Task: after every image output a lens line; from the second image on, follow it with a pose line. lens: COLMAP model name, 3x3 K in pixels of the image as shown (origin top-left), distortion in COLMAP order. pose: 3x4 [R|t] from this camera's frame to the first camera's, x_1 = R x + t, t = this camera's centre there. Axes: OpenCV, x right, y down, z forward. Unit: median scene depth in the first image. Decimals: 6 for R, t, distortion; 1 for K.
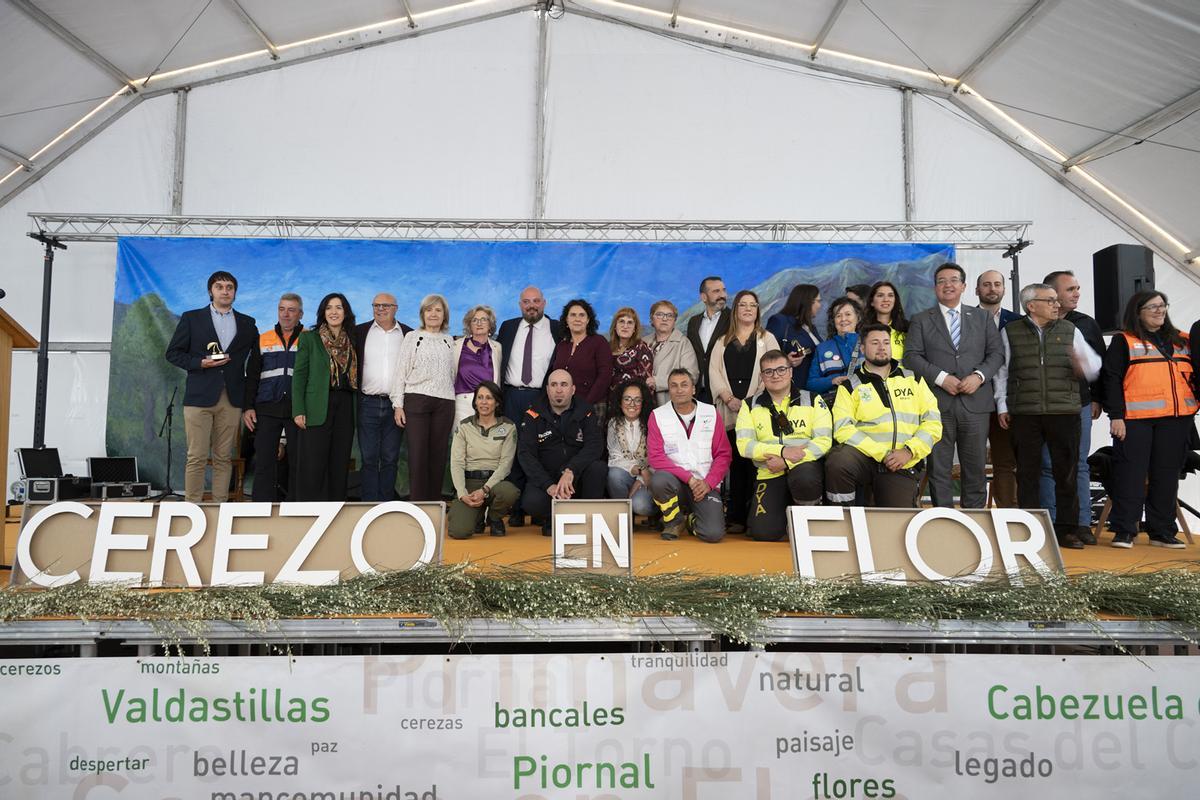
lens RADIAL K [[853.8, 0, 566.9], [0, 853.8, 402.1], [0, 0, 1]] dist [-0.001682, -0.004811]
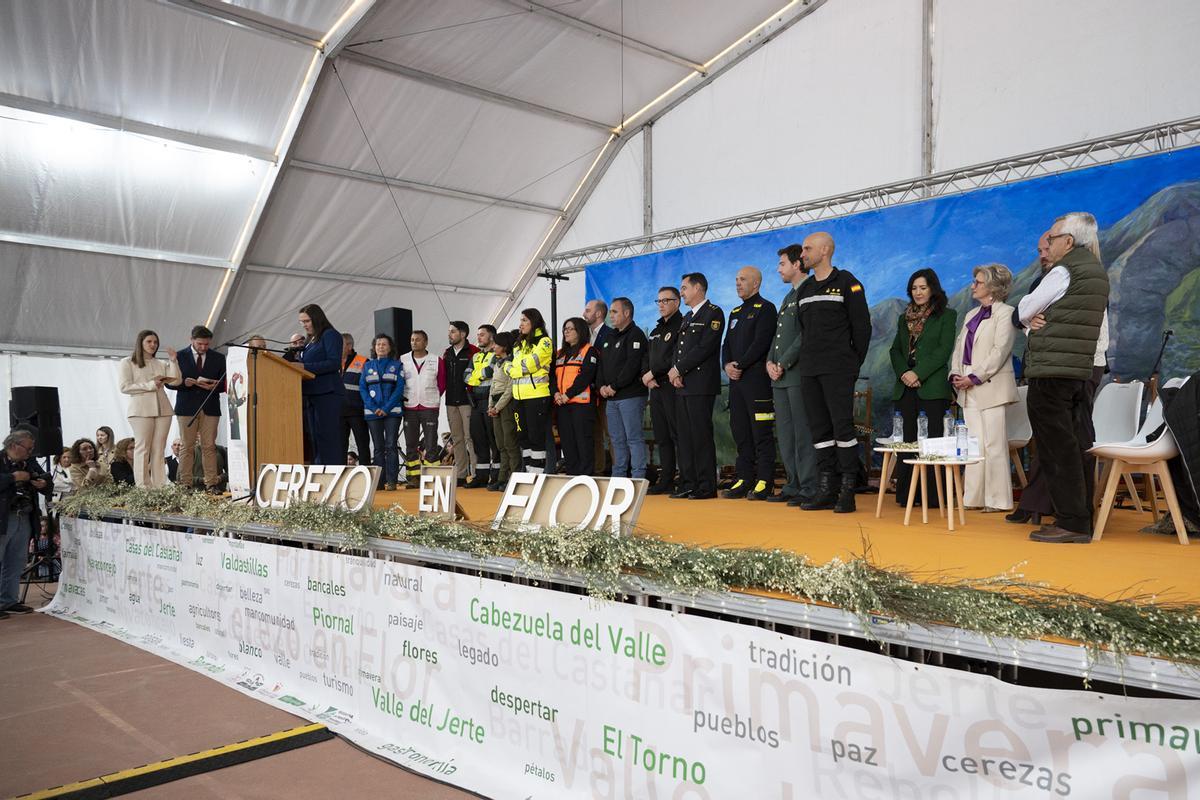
lens RADIAL K [[992.2, 0, 599.4], [0, 992.2, 442.0], [0, 0, 1]] dist [0.009178, 0.002200]
pose [[0.670924, -0.007021, -0.741493, 0.598500], [0.053938, 0.997768, 0.039356, 0.007774], [0.739562, -0.066399, 0.669806, 0.024997]]
